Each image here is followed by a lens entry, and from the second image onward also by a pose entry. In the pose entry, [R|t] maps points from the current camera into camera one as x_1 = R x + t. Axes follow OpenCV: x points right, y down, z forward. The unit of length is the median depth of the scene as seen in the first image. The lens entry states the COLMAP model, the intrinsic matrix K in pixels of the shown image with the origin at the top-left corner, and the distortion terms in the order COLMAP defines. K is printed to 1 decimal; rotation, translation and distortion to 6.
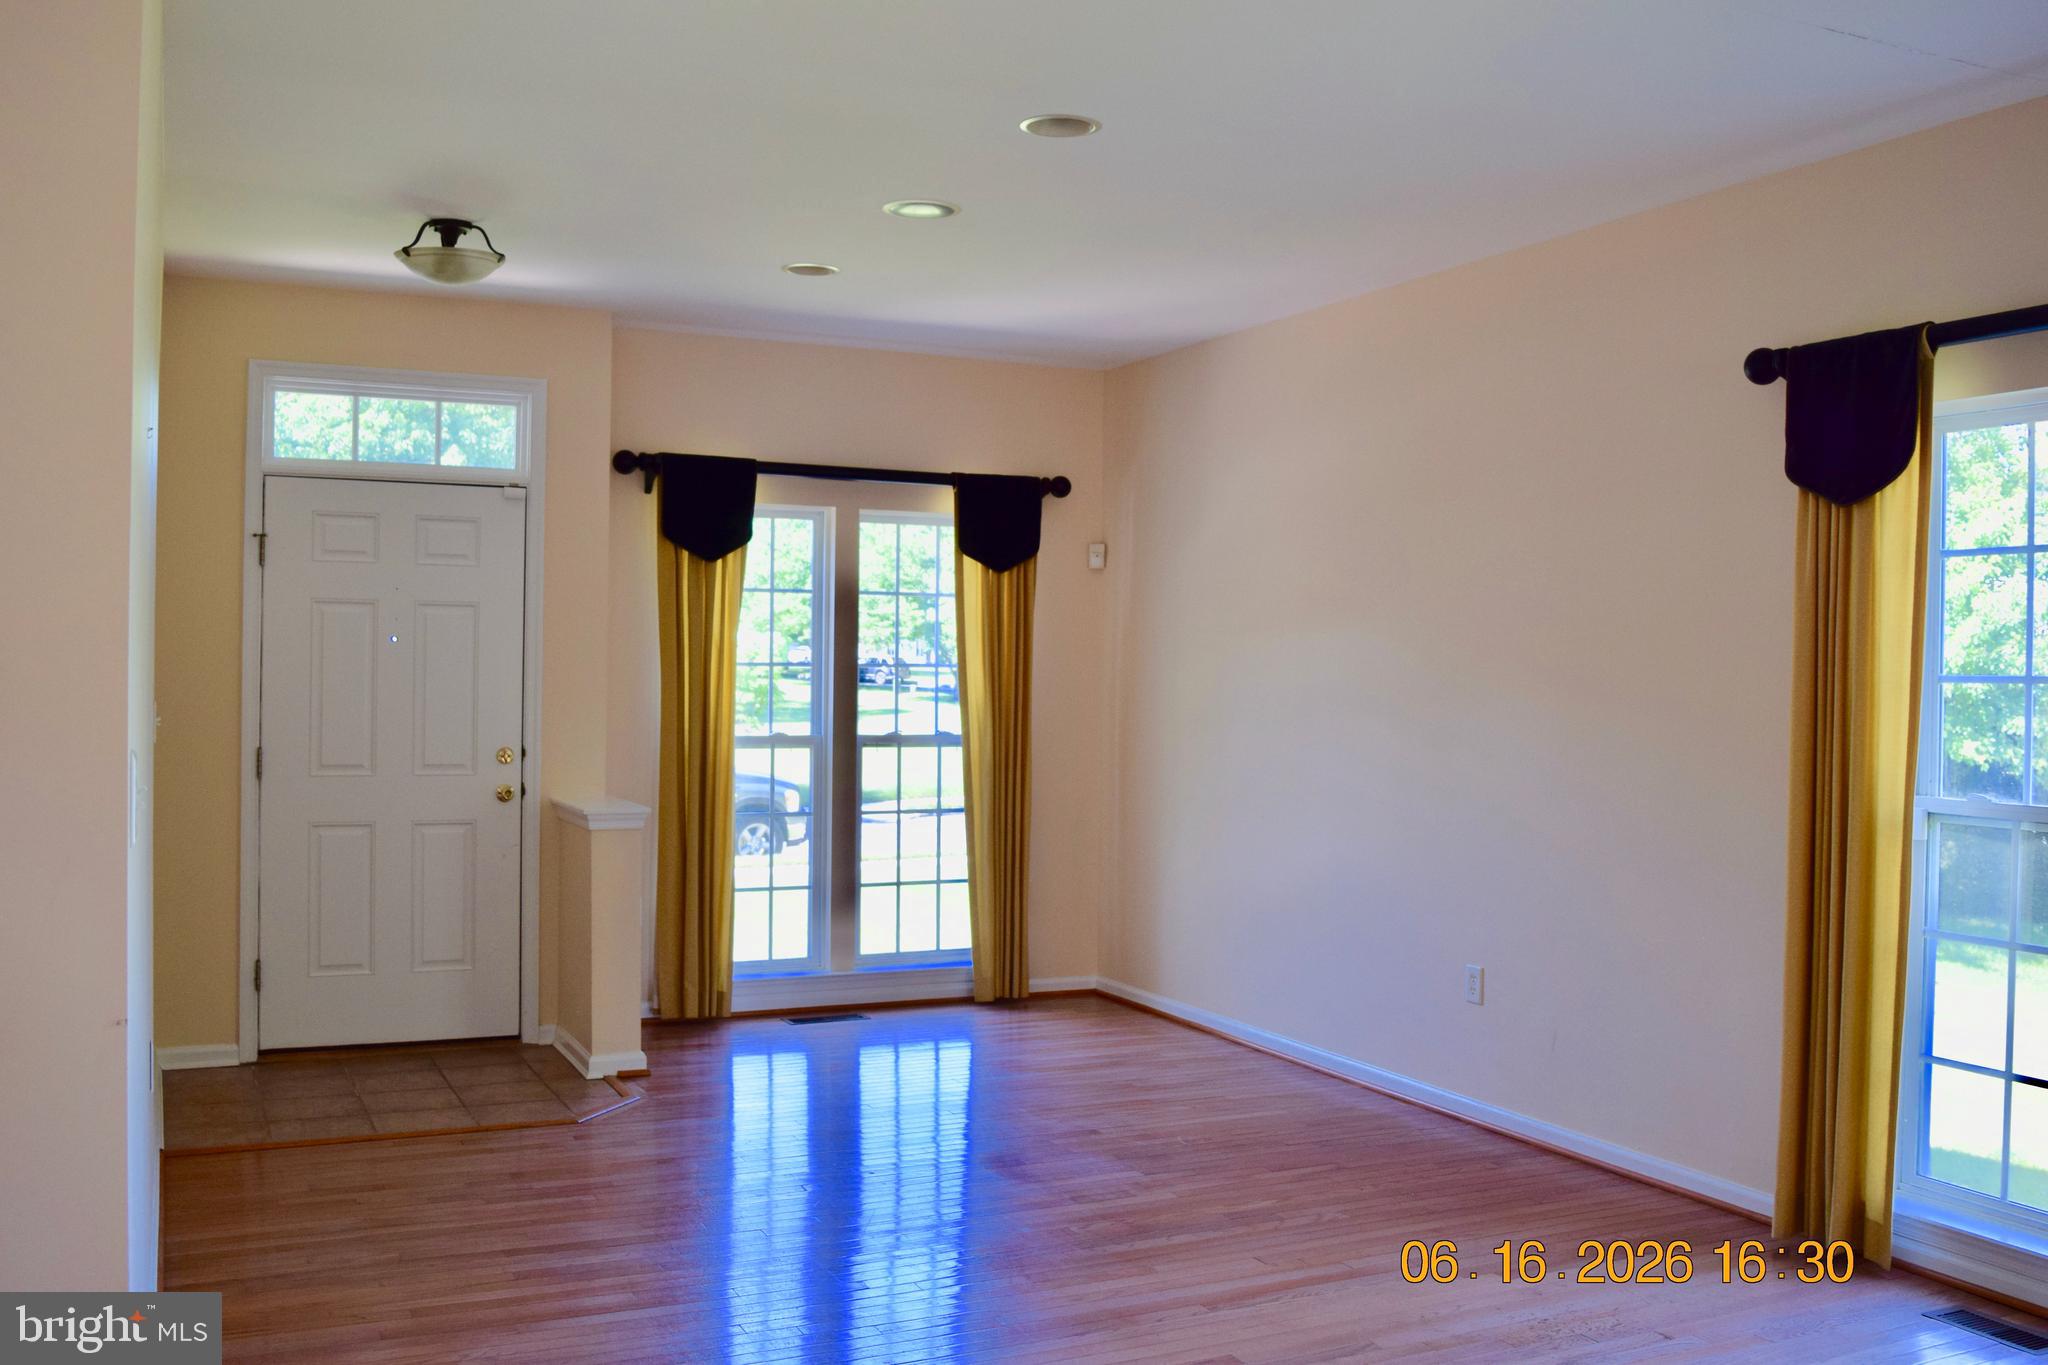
lens RADIAL K [[1857.5, 0, 1018.2], [0, 1857.5, 675.6], [0, 0, 1]] dist [-0.074419, 0.000000]
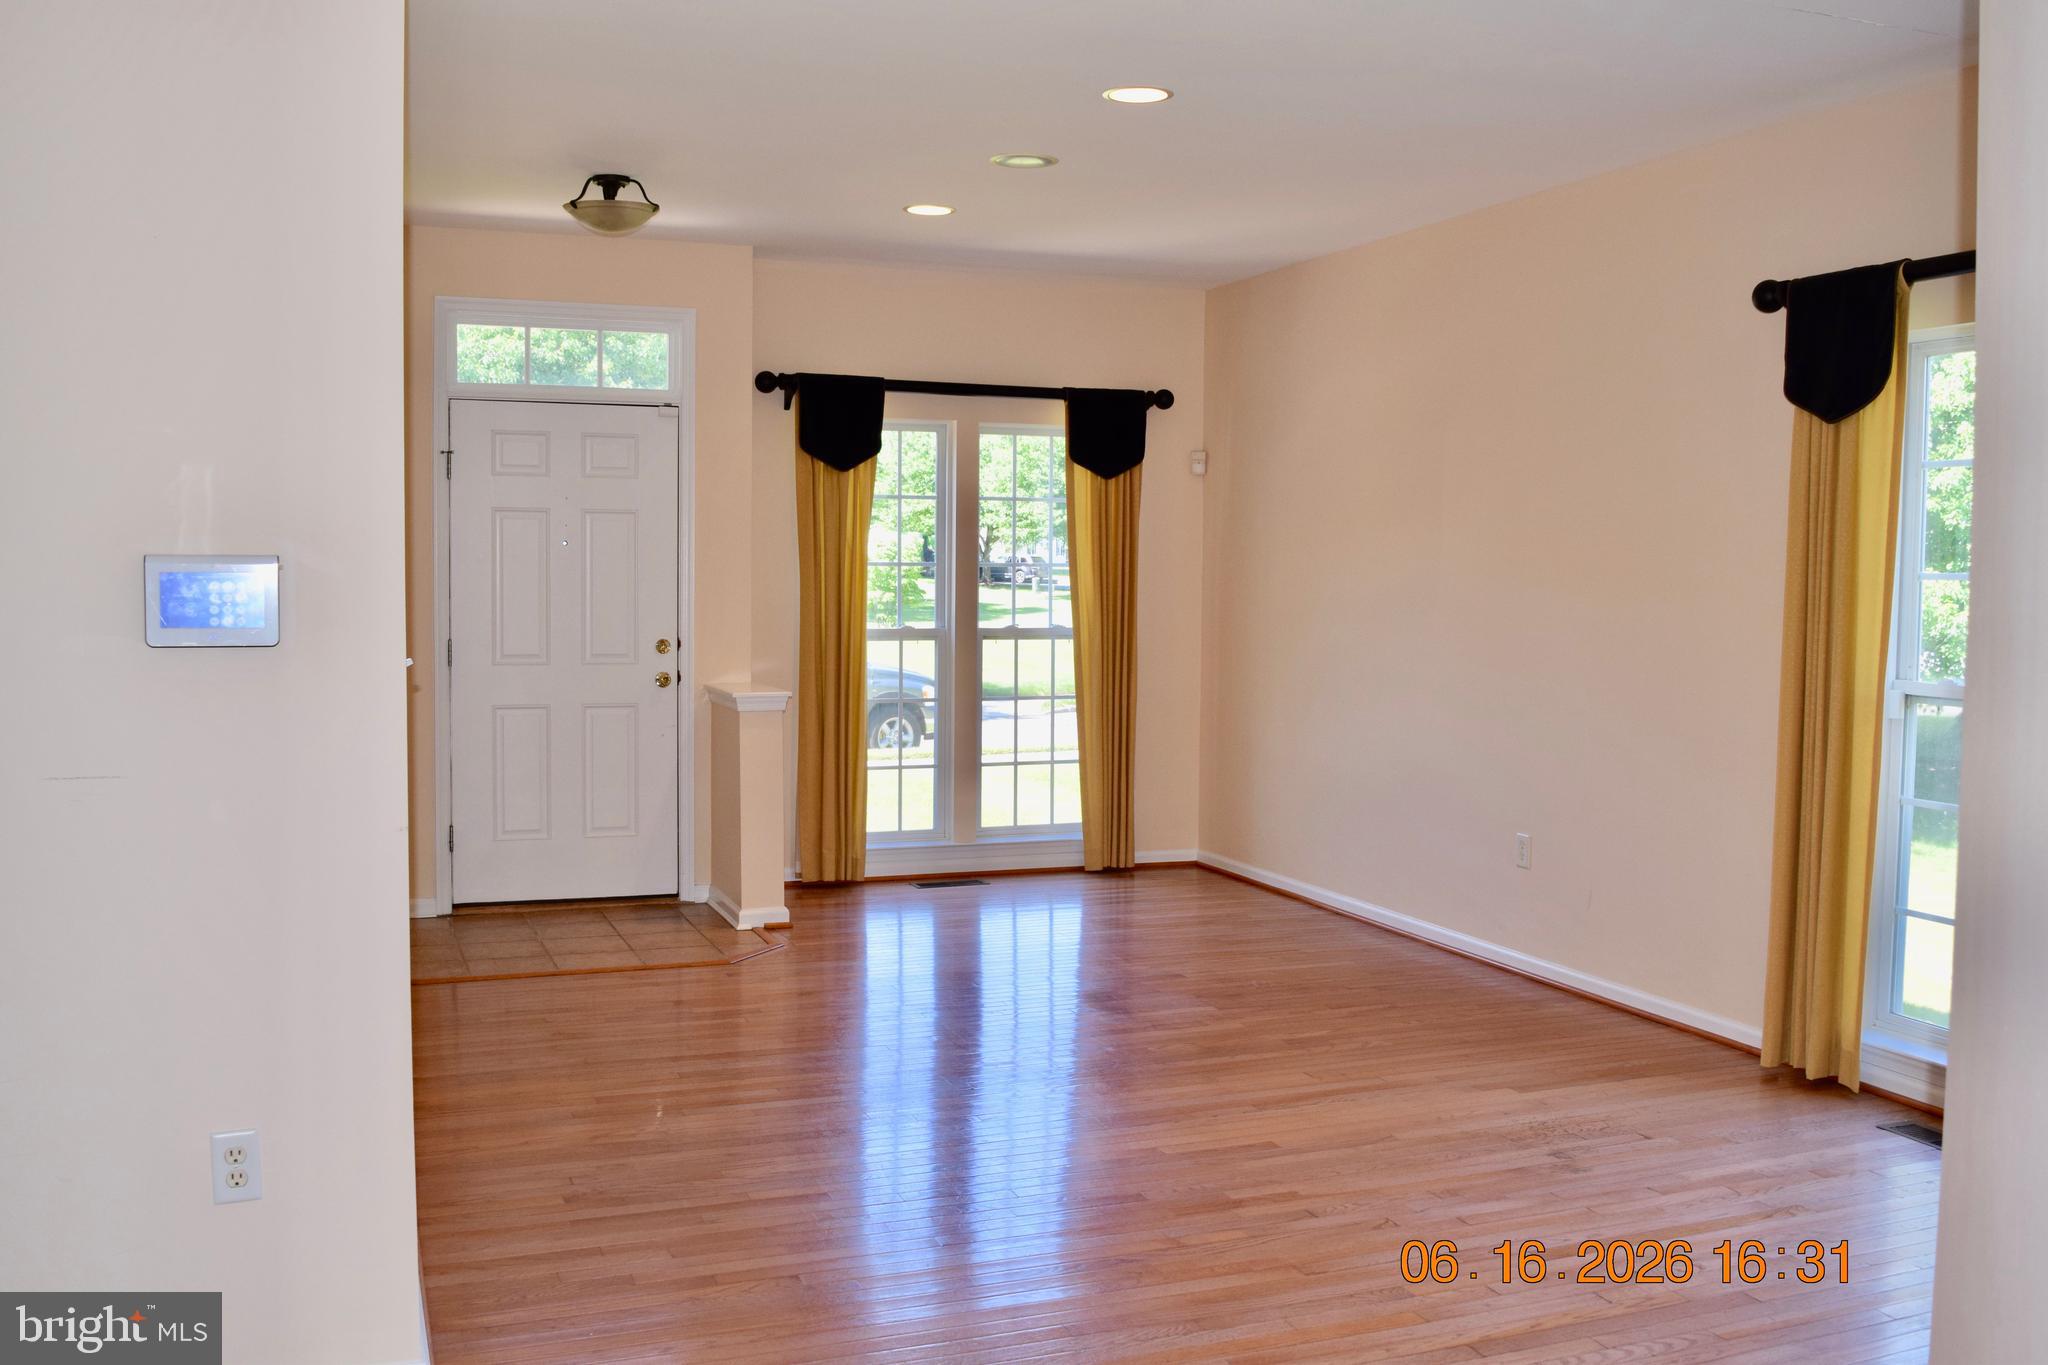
lens RADIAL K [[1857.5, 0, 1021.4], [0, 1857.5, 680.2], [0, 0, 1]] dist [-0.074419, 0.000000]
pose [[0.997266, 0.001455, -0.073878, 0.025455], [0.002731, 0.998397, 0.056537, 0.000606], [0.073842, -0.056584, 0.995663, -0.118153]]
